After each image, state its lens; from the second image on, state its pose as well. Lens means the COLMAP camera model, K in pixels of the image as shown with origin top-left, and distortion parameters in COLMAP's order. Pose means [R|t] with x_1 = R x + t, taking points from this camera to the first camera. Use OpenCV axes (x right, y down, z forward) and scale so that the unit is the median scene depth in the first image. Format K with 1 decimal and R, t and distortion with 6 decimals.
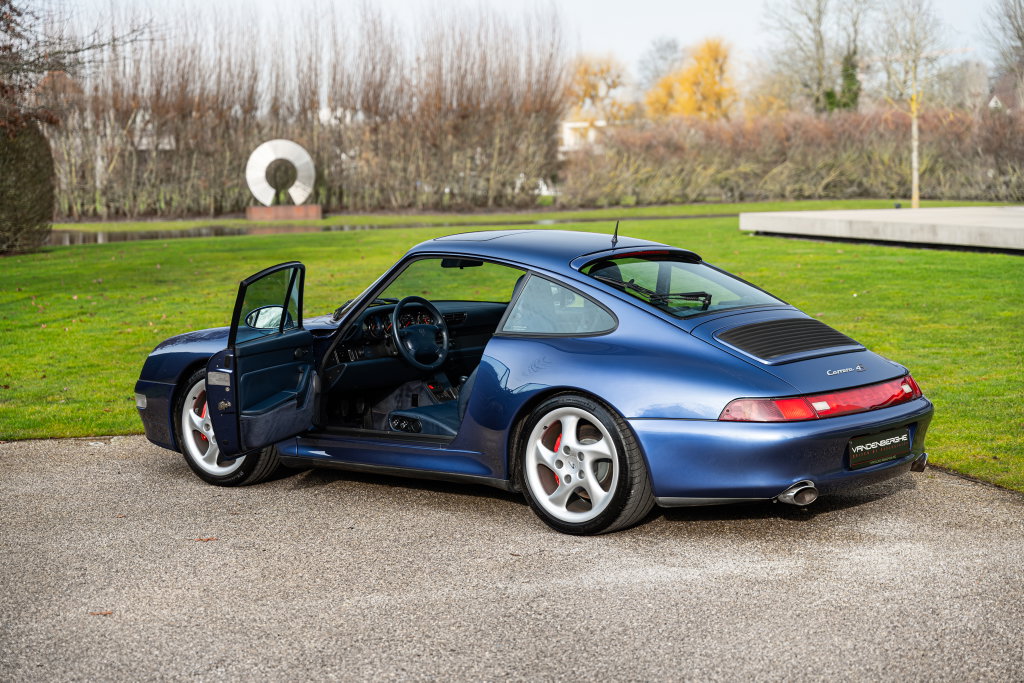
lens RADIAL K [[1936.4, 0, 512.0], [0, 1936.4, 341.5], [0, 0, 1]] dist [0.023886, -0.060860]
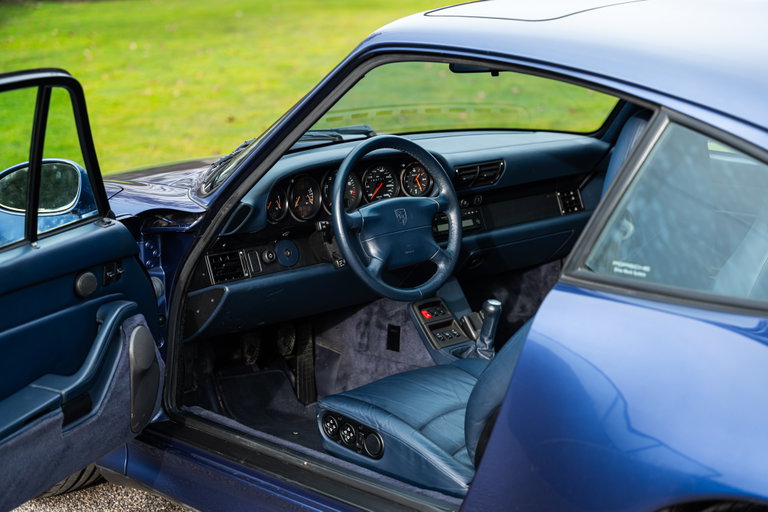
lens RADIAL K [[1452.3, 0, 384.0], [0, 1452.3, 256.0], [0, 0, 1]] dist [0.023886, -0.060860]
pose [[0.991602, 0.039864, -0.123030, -0.006660], [-0.023187, 0.990694, 0.134120, -0.033626], [0.127231, -0.130141, 0.983298, 0.539719]]
